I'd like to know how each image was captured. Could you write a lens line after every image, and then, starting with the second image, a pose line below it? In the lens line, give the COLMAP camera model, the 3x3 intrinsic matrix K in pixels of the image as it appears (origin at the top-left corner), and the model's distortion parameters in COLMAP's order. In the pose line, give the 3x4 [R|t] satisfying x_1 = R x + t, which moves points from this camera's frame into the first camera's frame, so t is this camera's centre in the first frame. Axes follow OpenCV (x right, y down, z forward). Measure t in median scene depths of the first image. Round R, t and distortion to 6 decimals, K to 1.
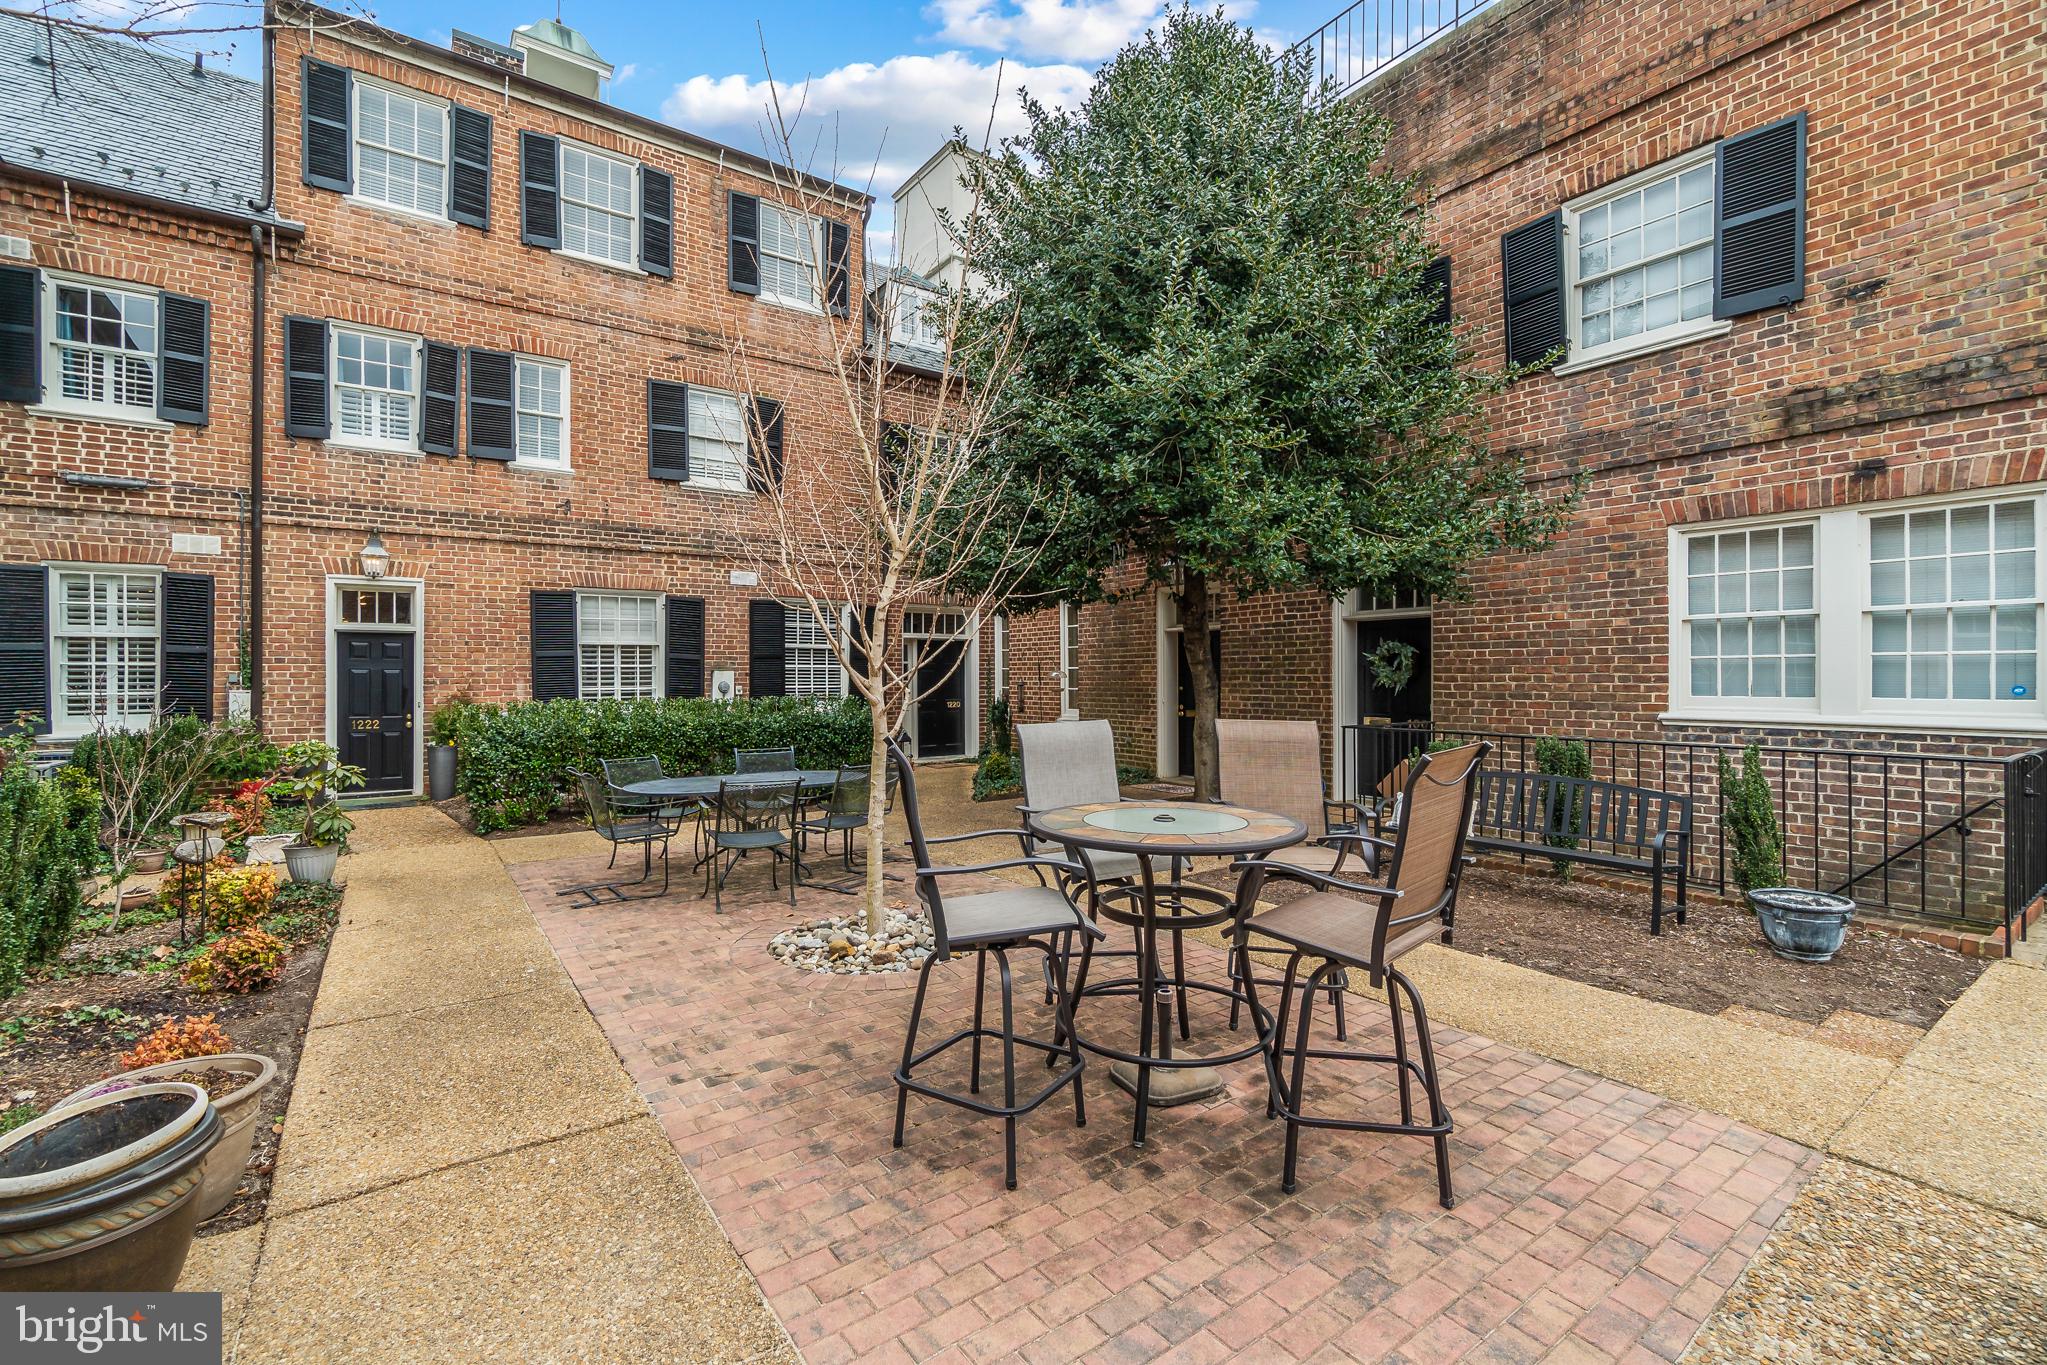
lens RADIAL K [[878.8, 0, 1015.2], [0, 878.8, 671.7], [0, 0, 1]] dist [-0.005198, 0.000187]
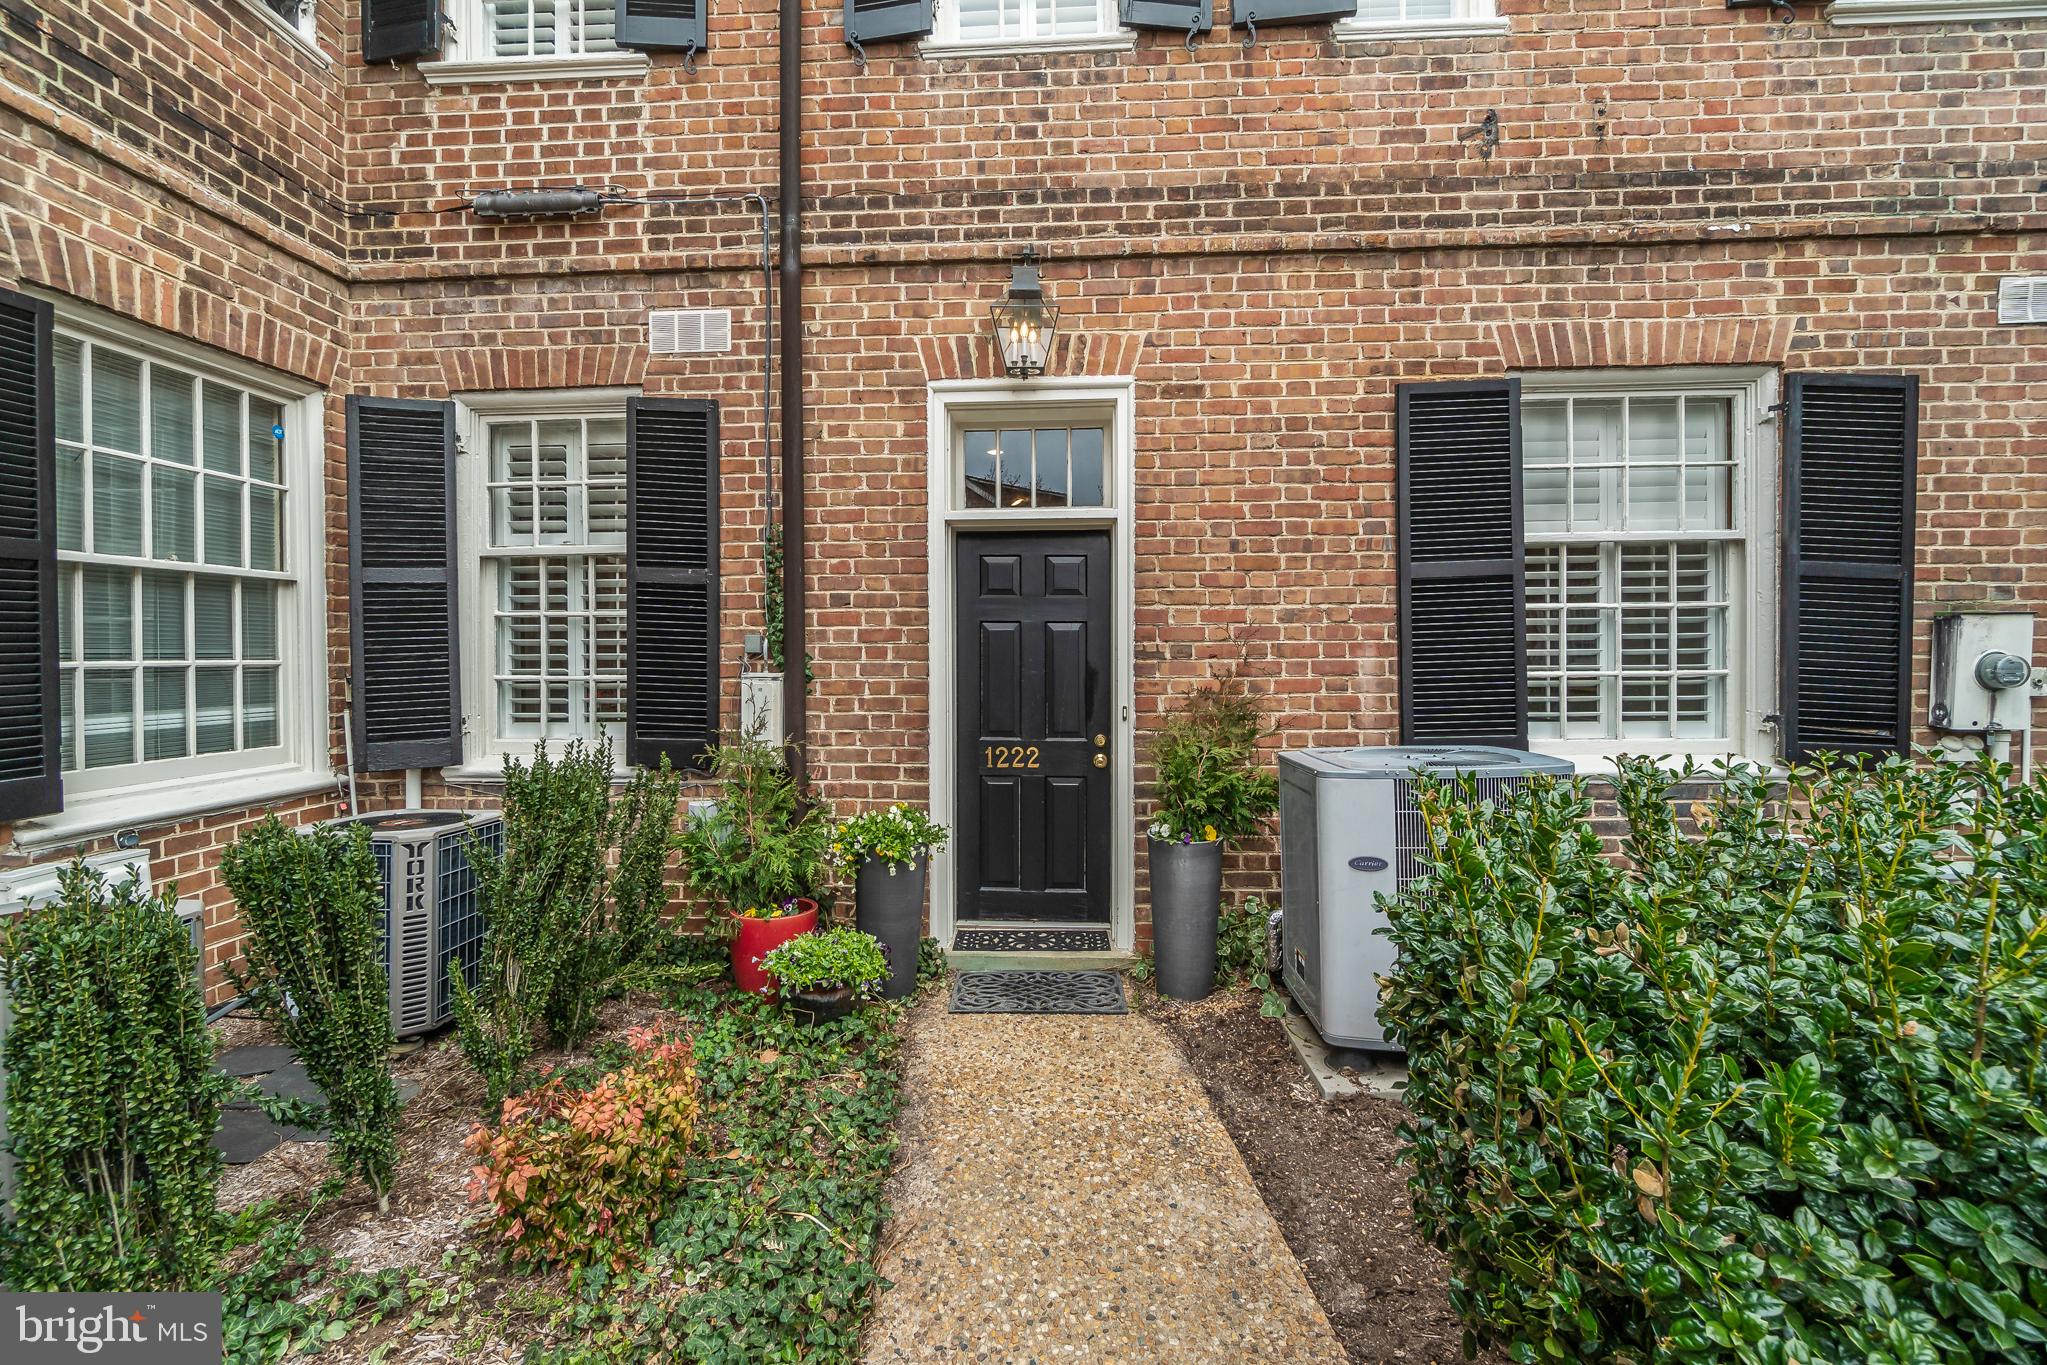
lens RADIAL K [[878.8, 0, 1015.2], [0, 878.8, 671.7], [0, 0, 1]] dist [-0.005198, 0.000187]
pose [[0.778245, 0.006723, -0.627925, -0.514387], [0.006035, 0.999816, 0.018184, 0.013506], [0.627932, -0.017941, 0.778062, 0.726187]]
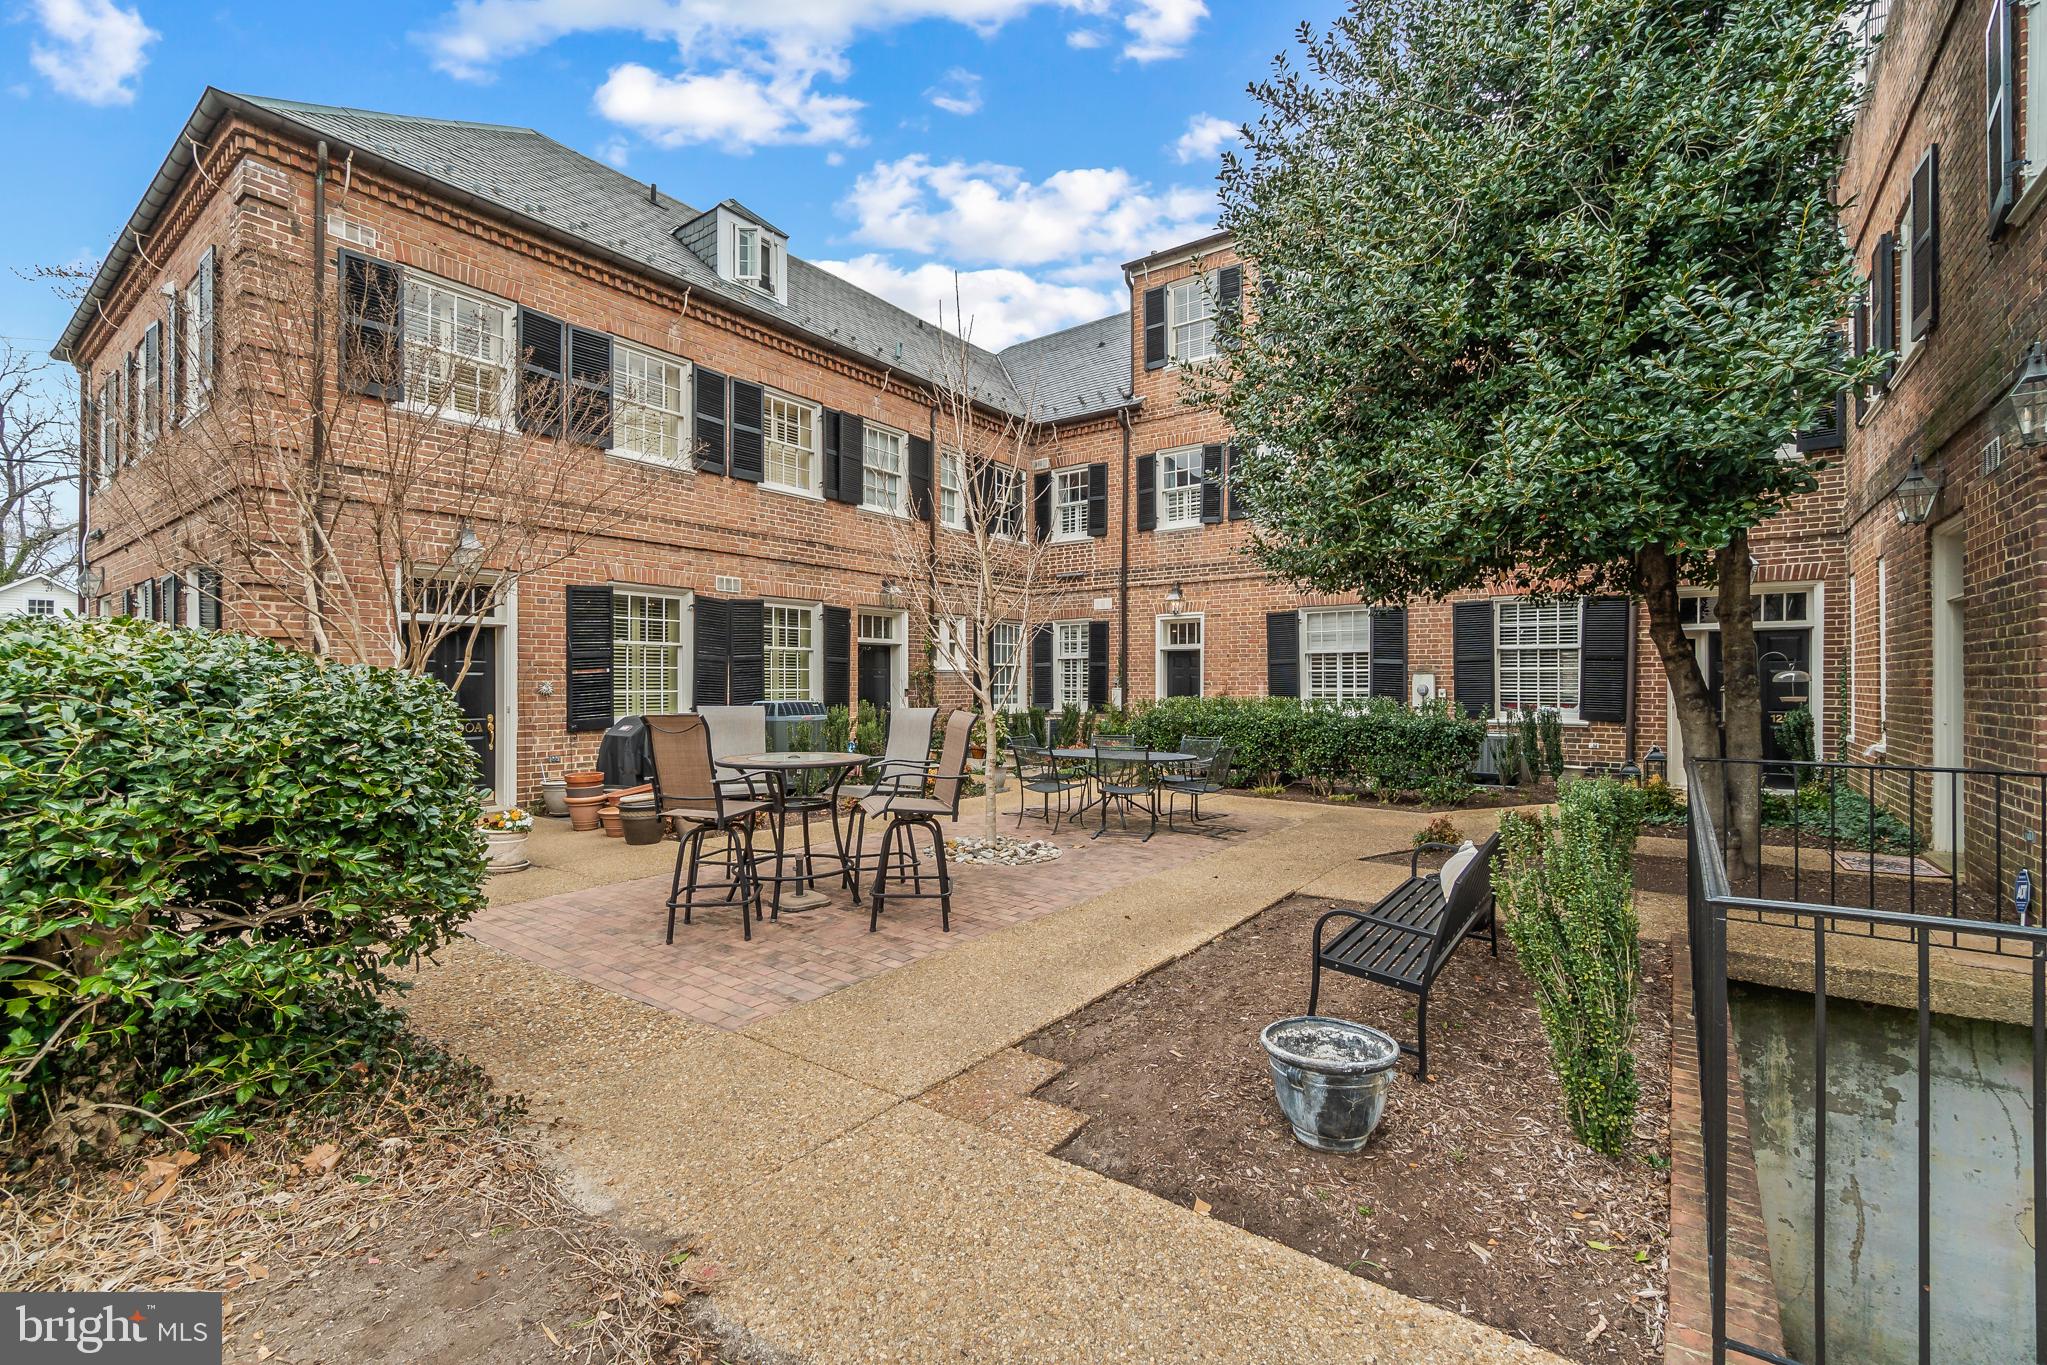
lens RADIAL K [[884.5, 0, 1023.5], [0, 884.5, 682.5], [0, 0, 1]] dist [-0.000077, 0.000075]
pose [[0.314860, 0.004000, -0.949130, 0.658303], [0.005620, 0.999966, 0.006079, -0.000488], [0.949122, -0.007248, 0.314826, 0.278450]]
